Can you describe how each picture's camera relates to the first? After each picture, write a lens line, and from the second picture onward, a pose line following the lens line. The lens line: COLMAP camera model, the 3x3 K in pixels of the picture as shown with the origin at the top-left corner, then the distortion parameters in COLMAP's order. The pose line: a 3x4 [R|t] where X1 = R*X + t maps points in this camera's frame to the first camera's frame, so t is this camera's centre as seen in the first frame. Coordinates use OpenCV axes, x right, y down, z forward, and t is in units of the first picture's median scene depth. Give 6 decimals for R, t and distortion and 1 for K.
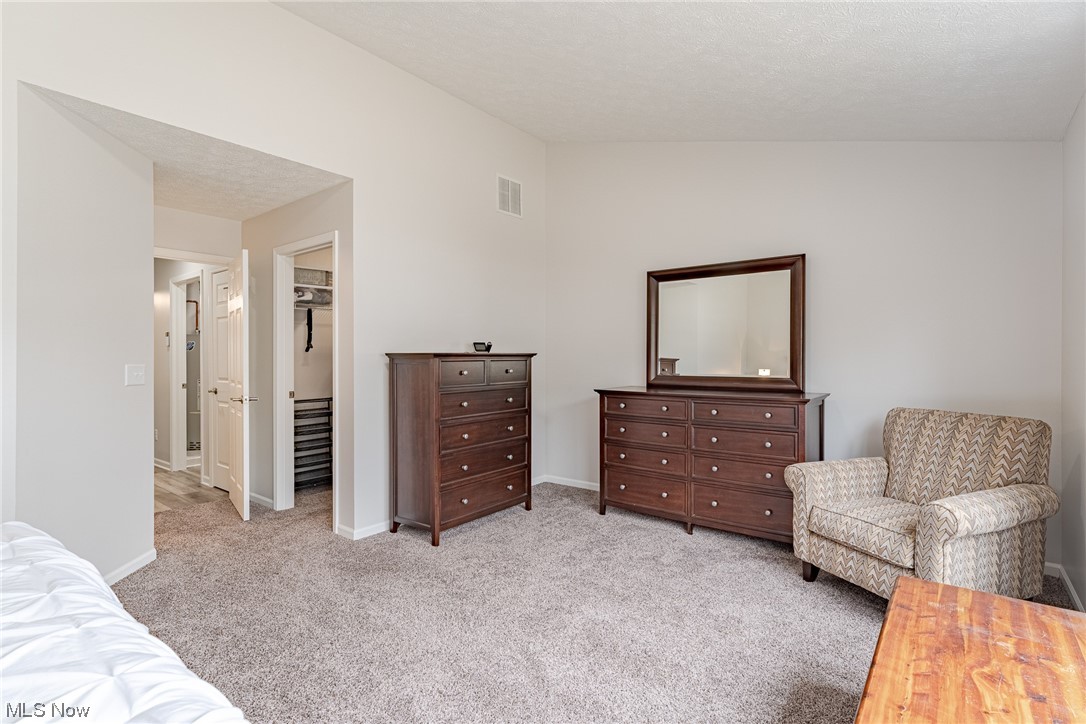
lens RADIAL K [[520.6, 0, 543.0], [0, 520.6, 362.0], [0, 0, 1]] dist [-0.001012, -0.000150]
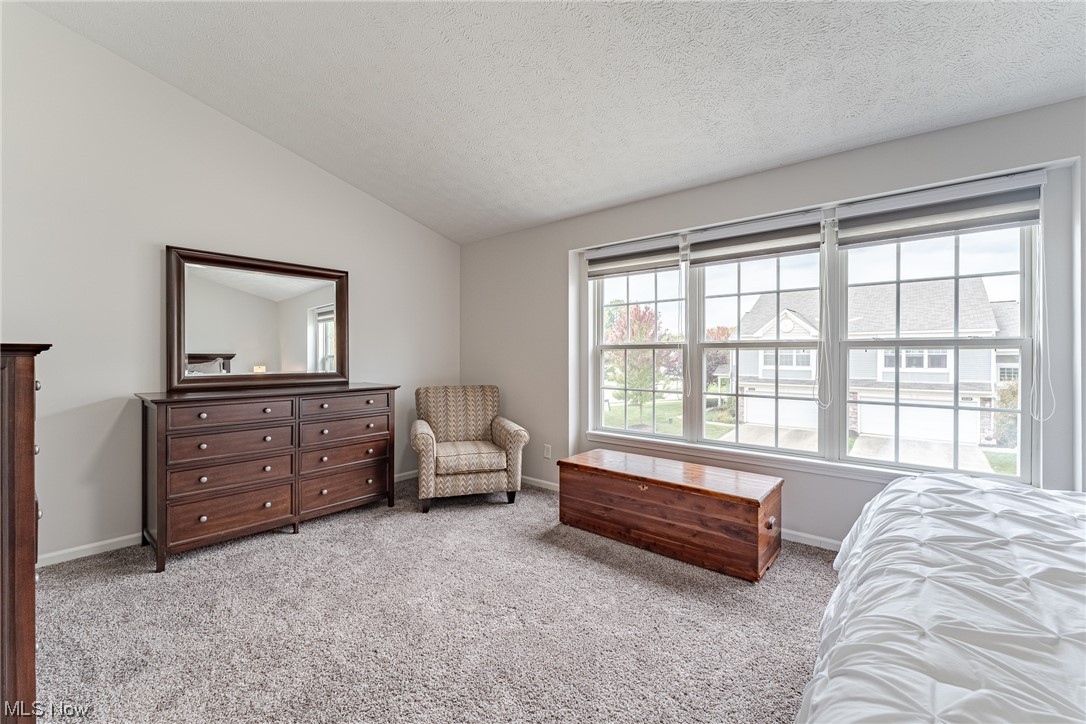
lens RADIAL K [[446.5, 0, 546.4], [0, 446.5, 358.6], [0, 0, 1]] dist [0.000454, 0.000121]
pose [[0.032502, -0.005513, 0.999456, -0.543147], [0.009615, 0.999940, 0.005203, -0.000989], [-0.999425, 0.009441, 0.032553, 0.493156]]
